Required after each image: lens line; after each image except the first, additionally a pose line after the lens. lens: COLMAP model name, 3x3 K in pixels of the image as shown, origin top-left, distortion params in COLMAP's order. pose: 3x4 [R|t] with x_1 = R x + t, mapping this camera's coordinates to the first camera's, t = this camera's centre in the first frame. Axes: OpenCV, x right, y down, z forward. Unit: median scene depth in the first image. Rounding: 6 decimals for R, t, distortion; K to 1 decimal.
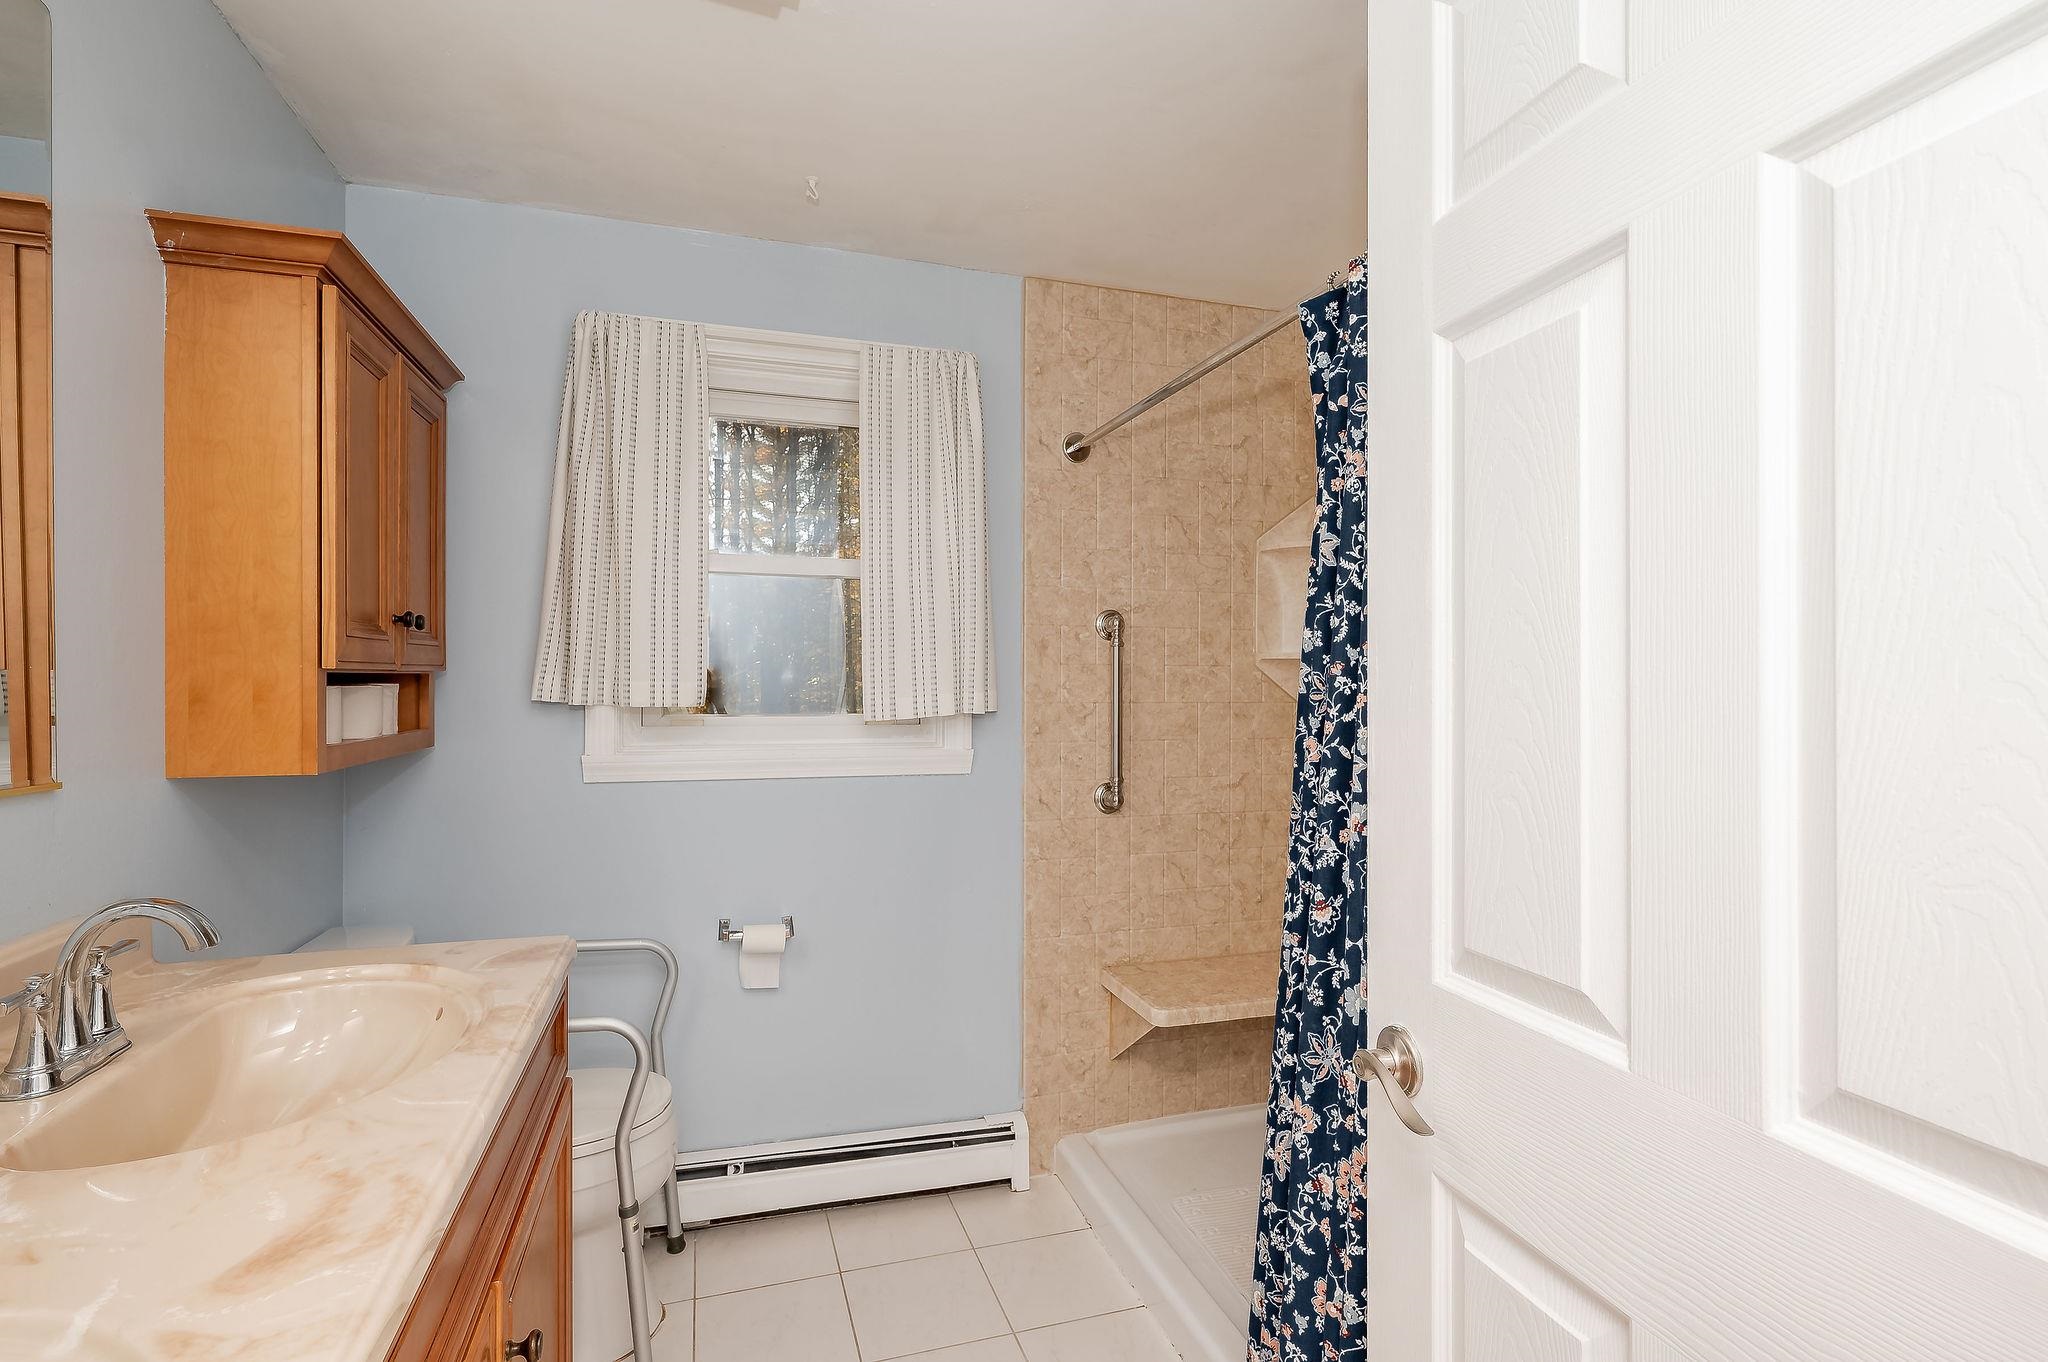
lens RADIAL K [[986.8, 0, 1023.4], [0, 986.8, 673.7], [0, 0, 1]] dist [-0.000181, -0.000018]
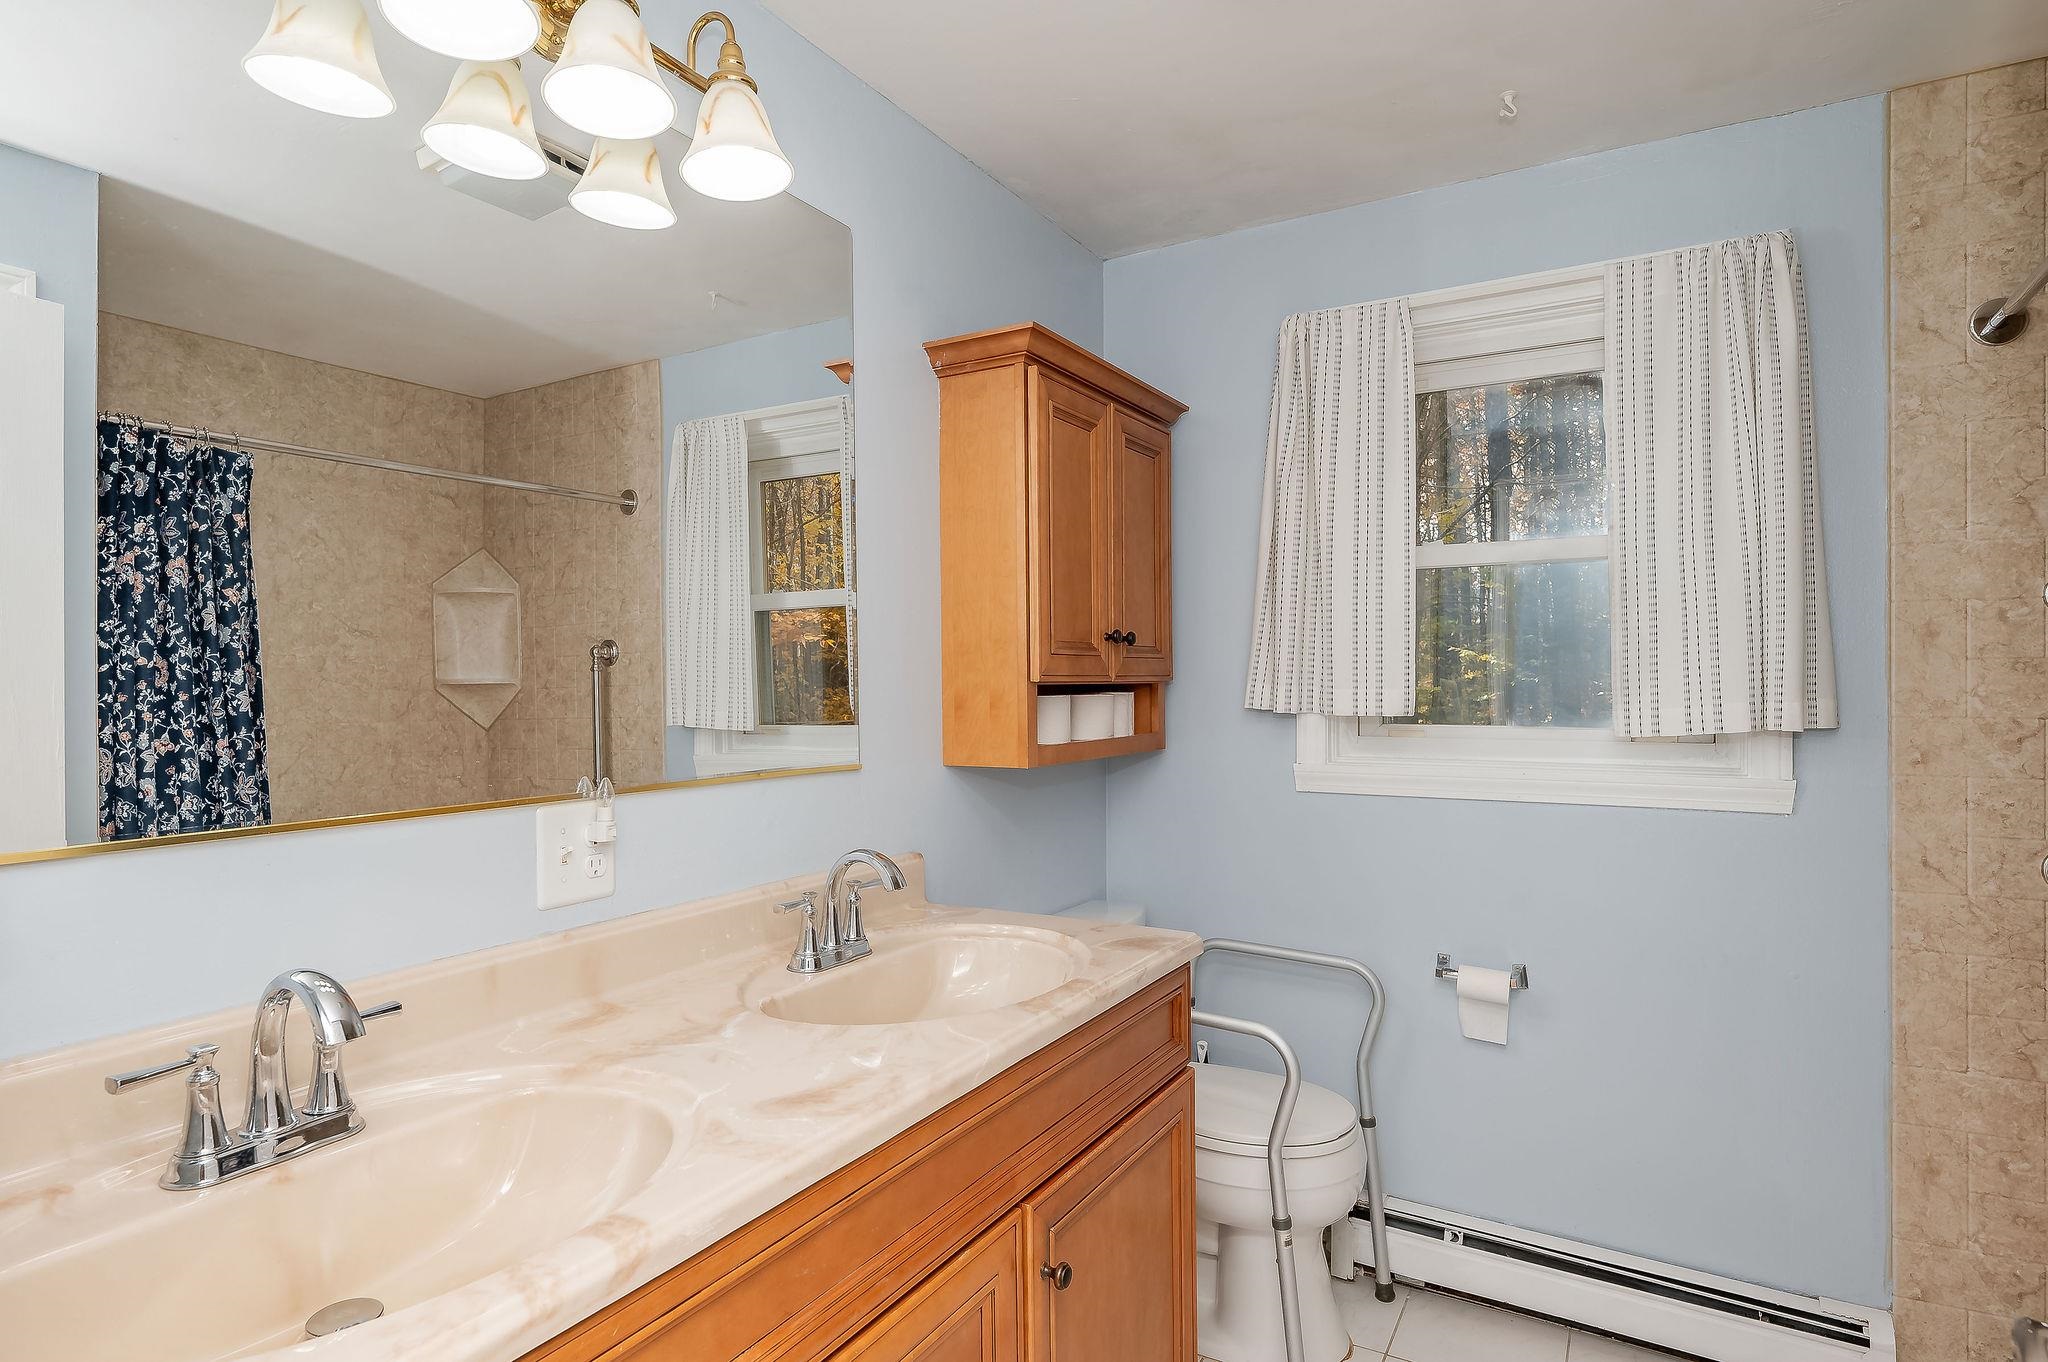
lens RADIAL K [[1101.6, 0, 1024.0], [0, 1101.6, 681.0], [0, 0, 1]] dist [-0.002152, -0.000034]
pose [[0.670045, -0.009366, -0.742261, 0.195625], [0.013460, 0.999909, -0.000467, -0.003619], [0.742198, -0.009678, 0.670111, 0.054115]]
